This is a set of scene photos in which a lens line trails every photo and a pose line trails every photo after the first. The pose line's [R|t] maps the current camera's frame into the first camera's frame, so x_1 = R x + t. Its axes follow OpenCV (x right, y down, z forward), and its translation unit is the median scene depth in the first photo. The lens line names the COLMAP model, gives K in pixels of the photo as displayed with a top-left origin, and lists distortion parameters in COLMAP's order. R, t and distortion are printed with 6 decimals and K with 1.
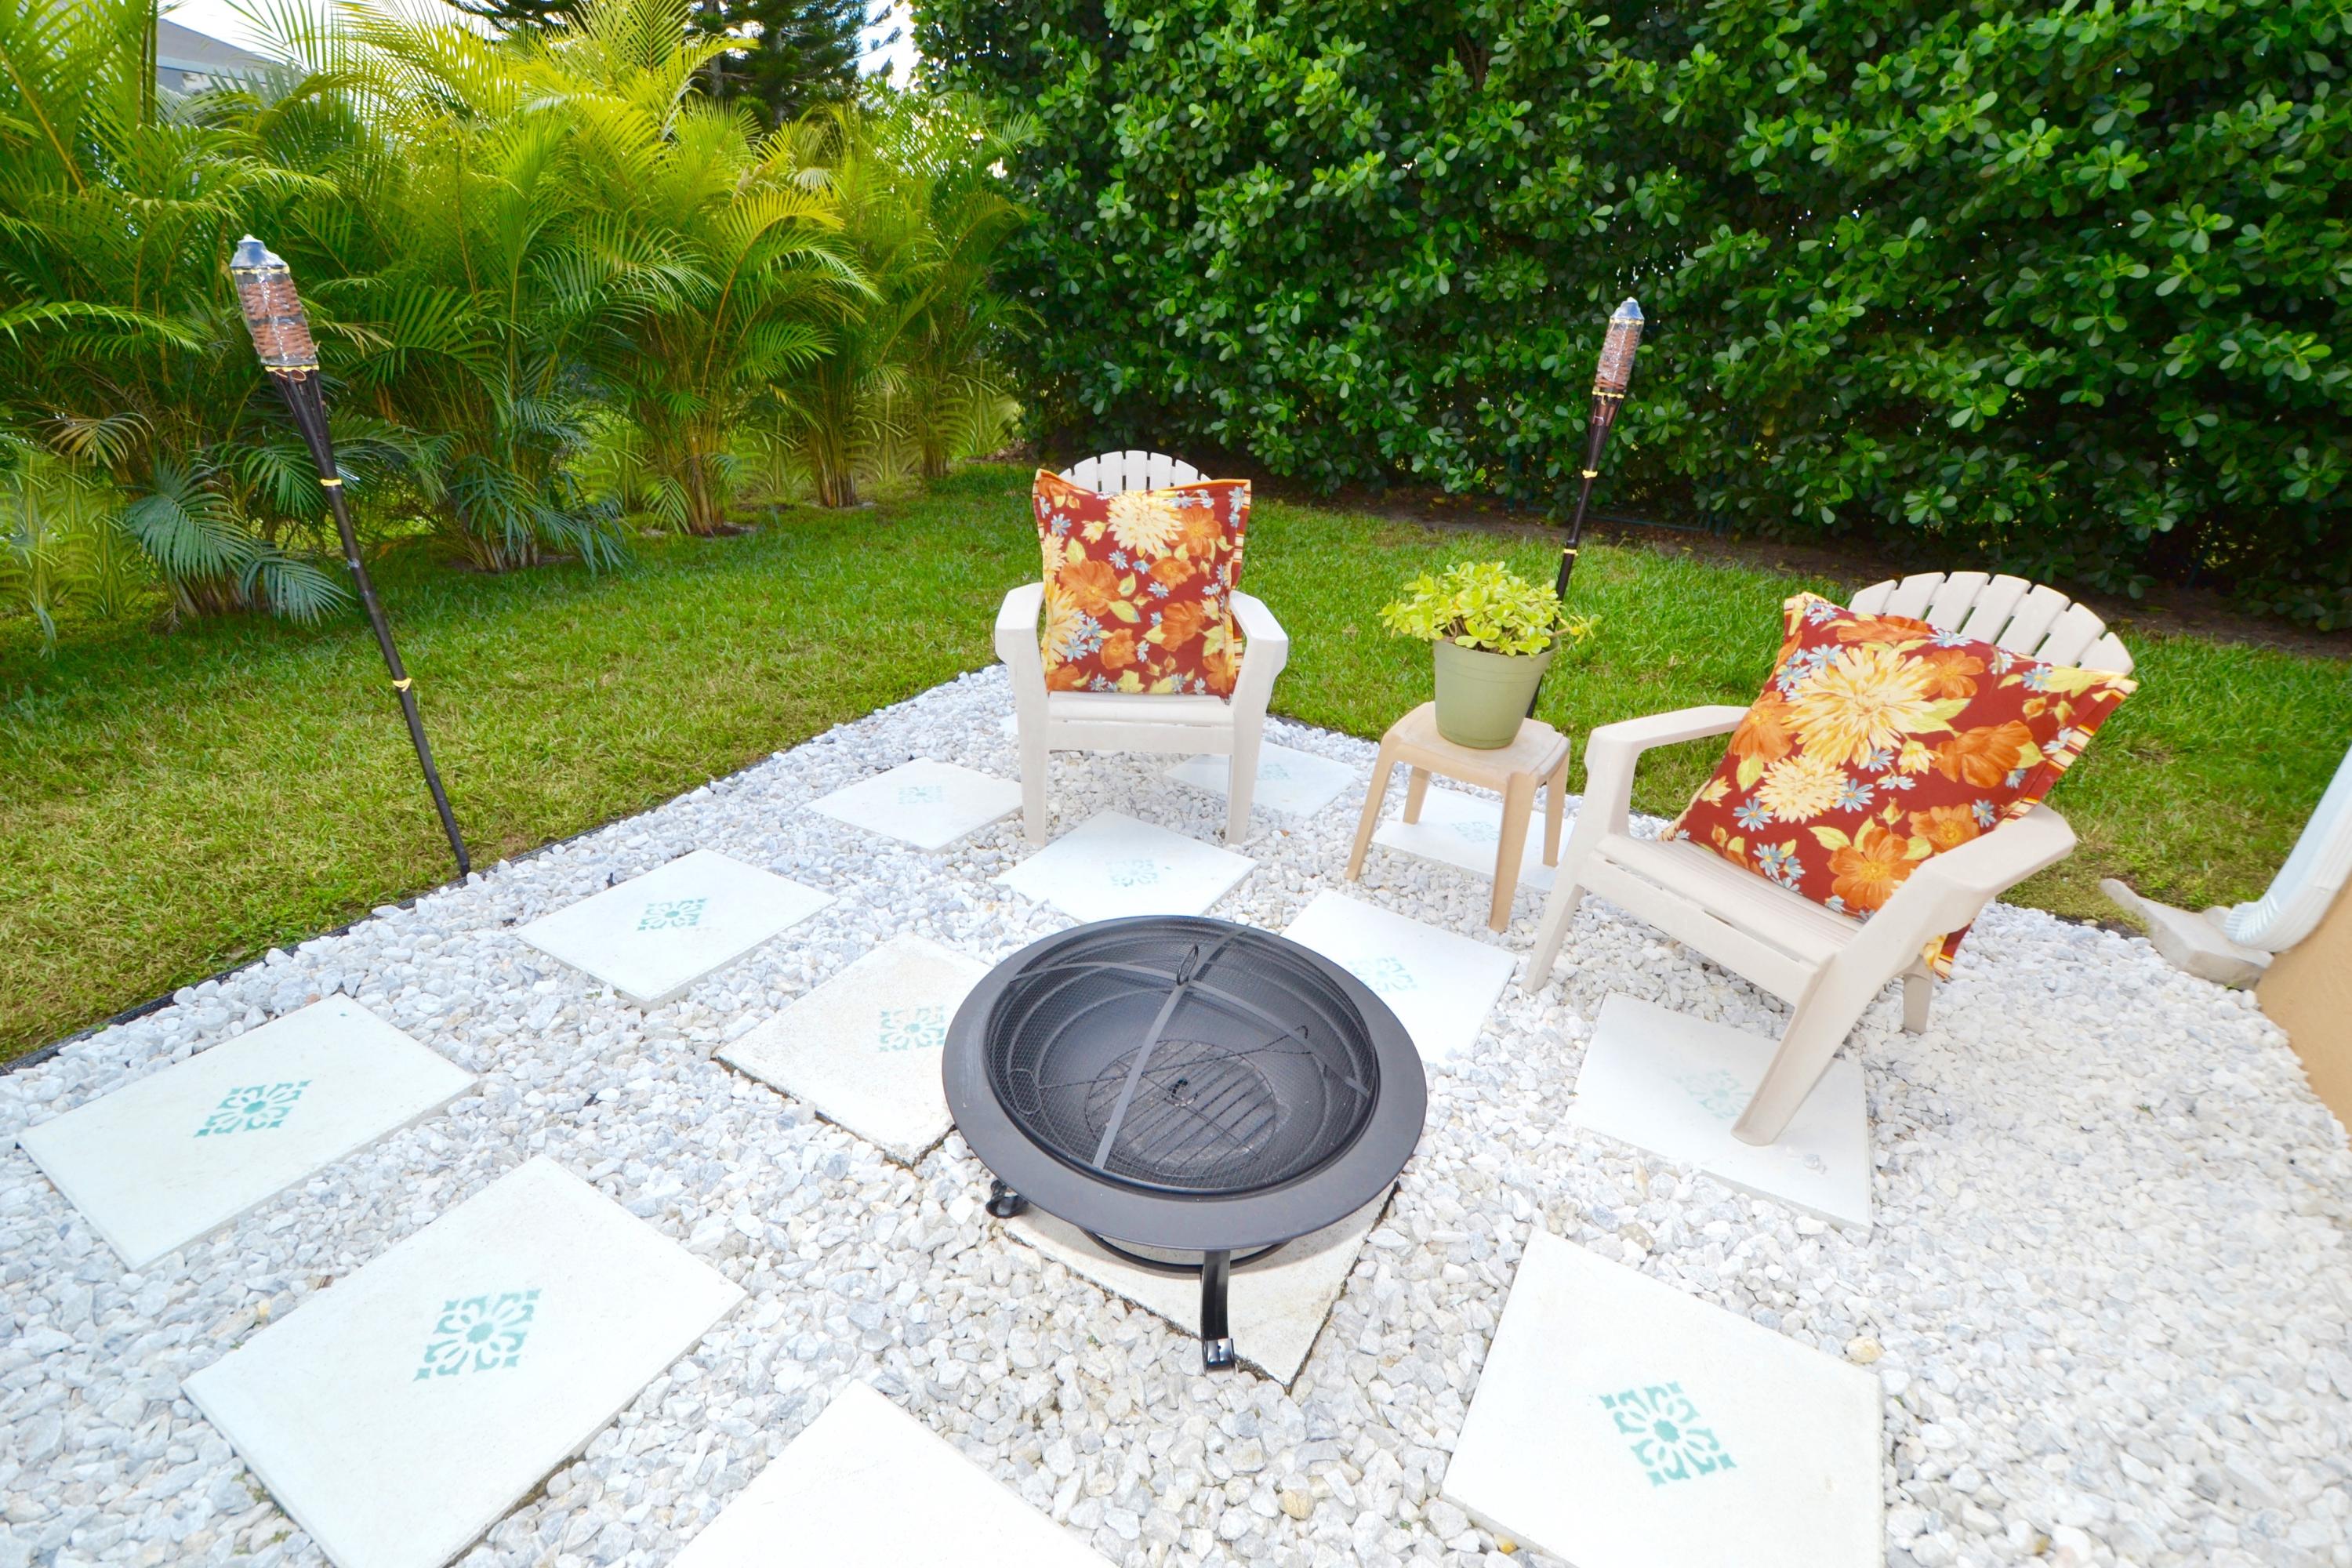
lens RADIAL K [[1065.8, 0, 1176.7], [0, 1065.8, 802.2], [0, 0, 1]] dist [0.010051, -0.018325]
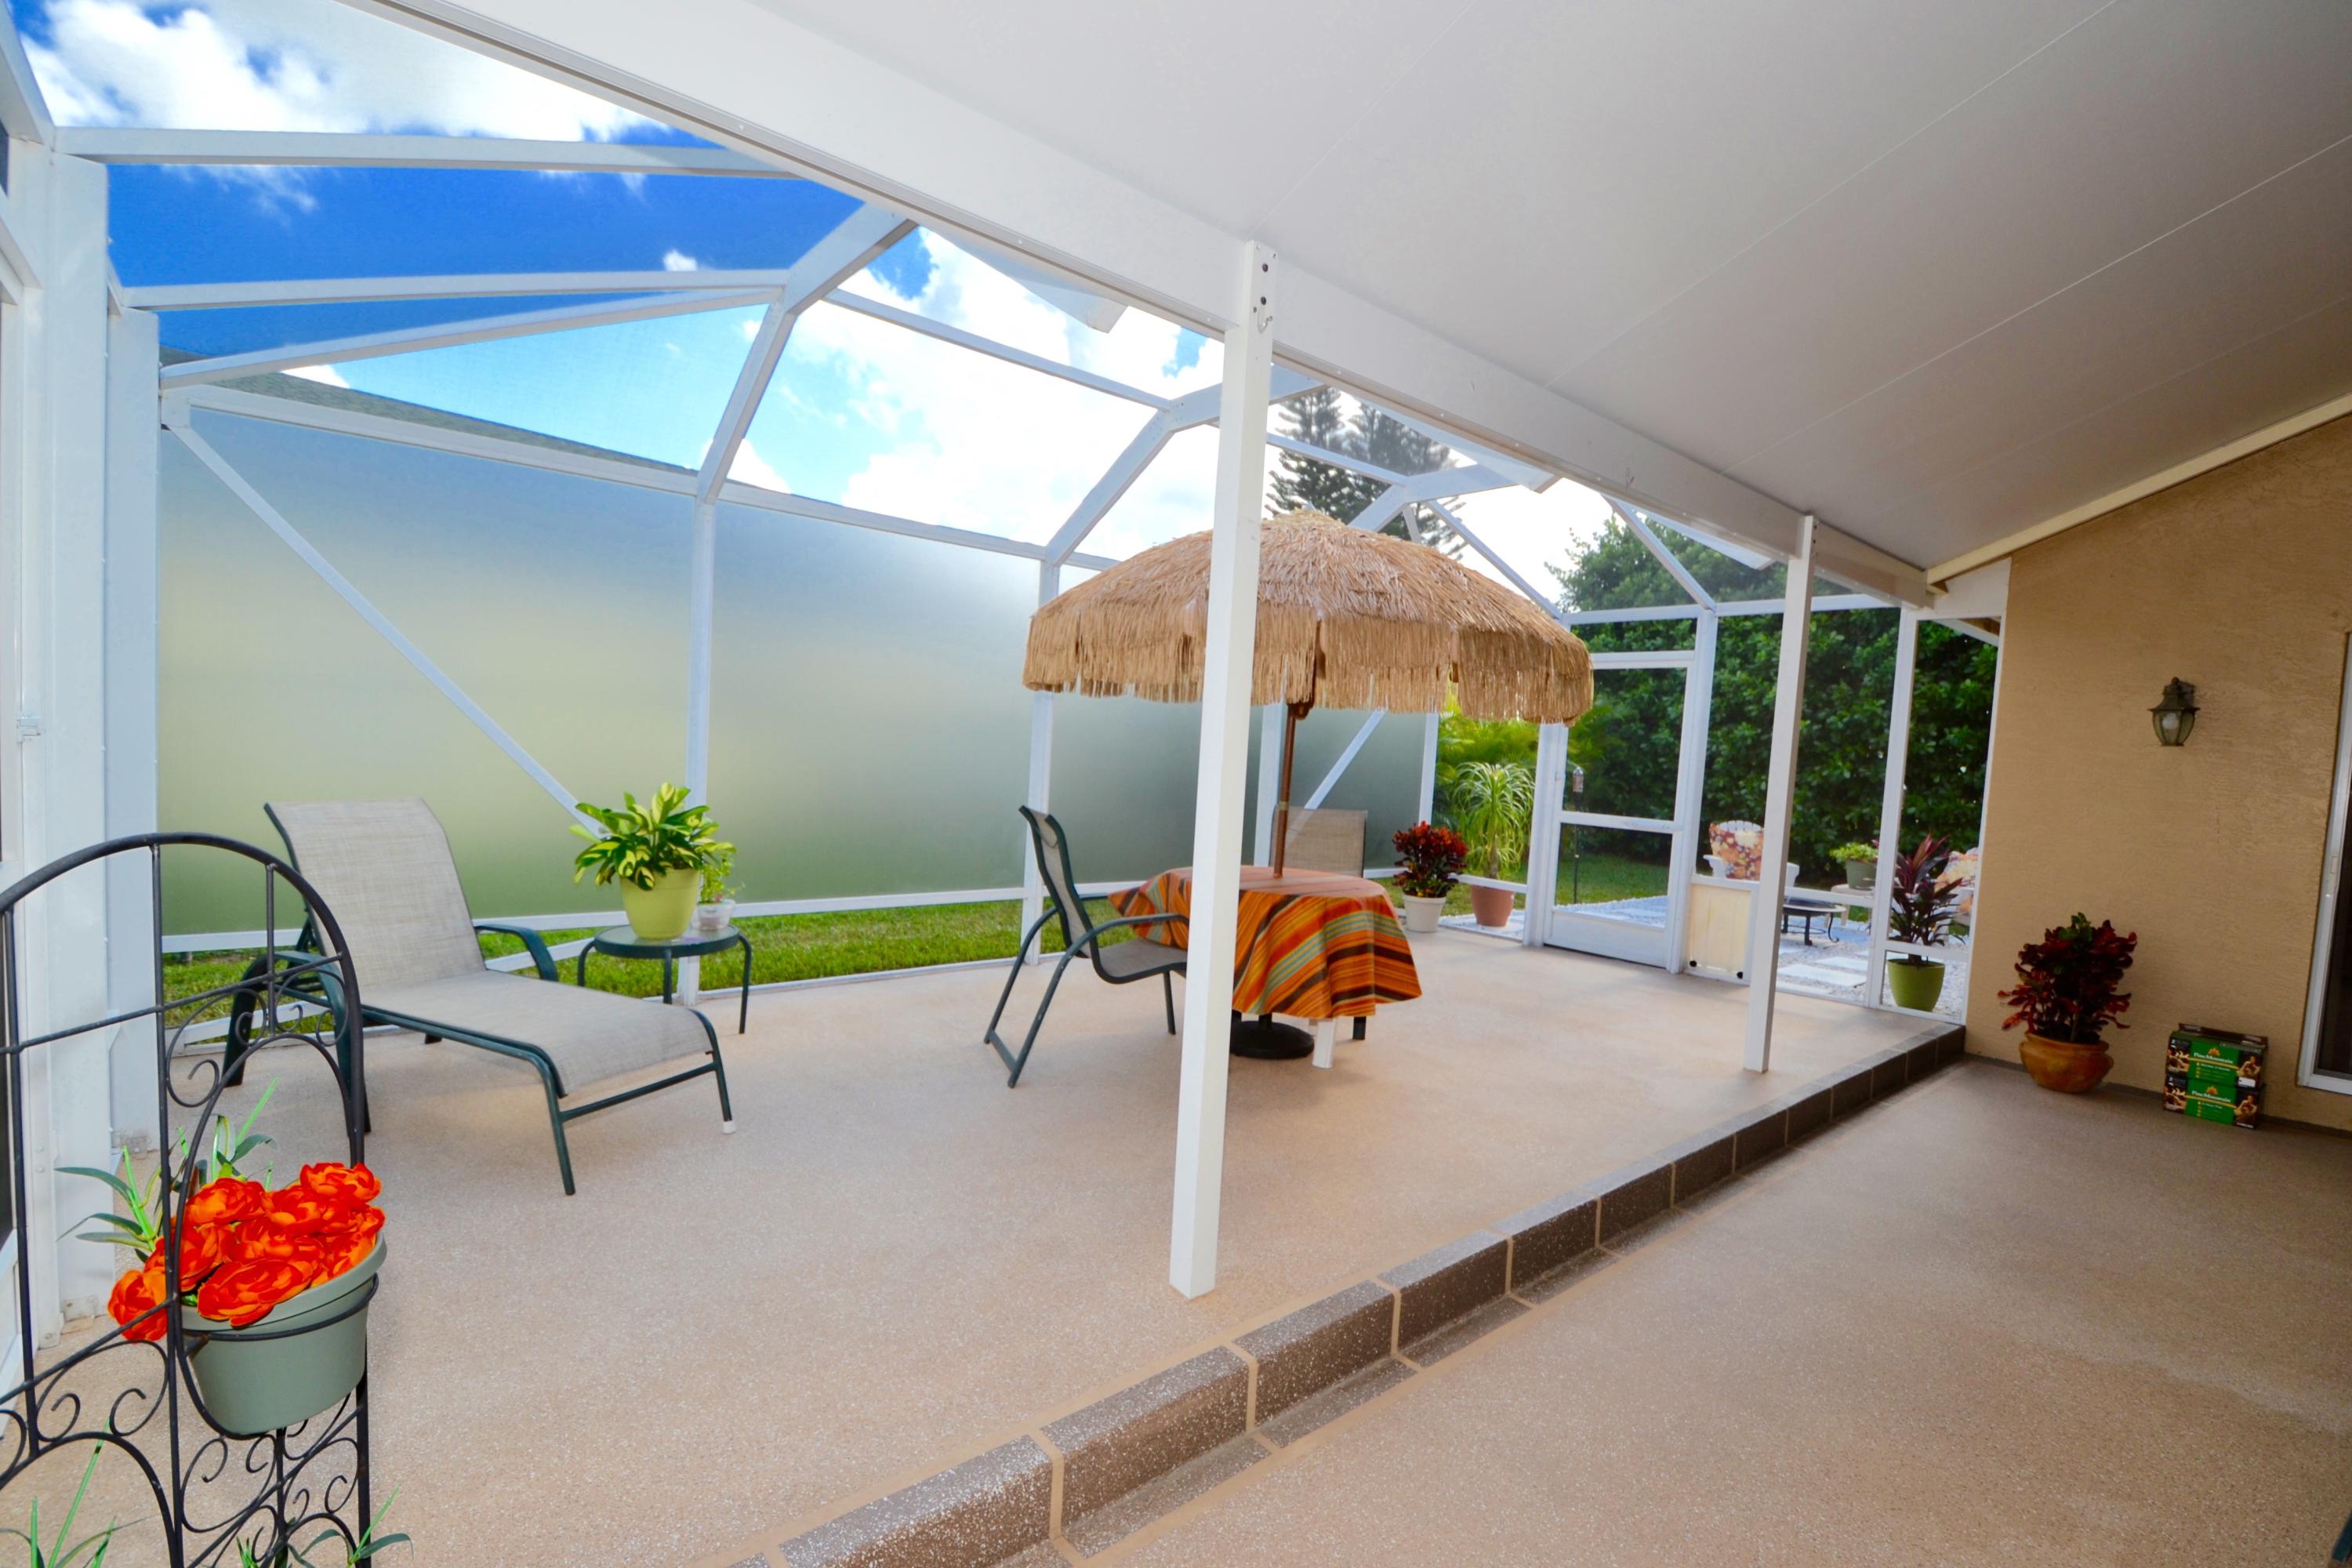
lens RADIAL K [[1065.8, 0, 1171.0], [0, 1065.8, 790.9], [0, 0, 1]] dist [0.010051, -0.018325]
pose [[0.939009, 0.019198, -0.343356, -0.272984], [-0.158542, 0.910172, -0.382691, 0.552640], [0.305166, 0.413786, 0.857703, -1.178785]]
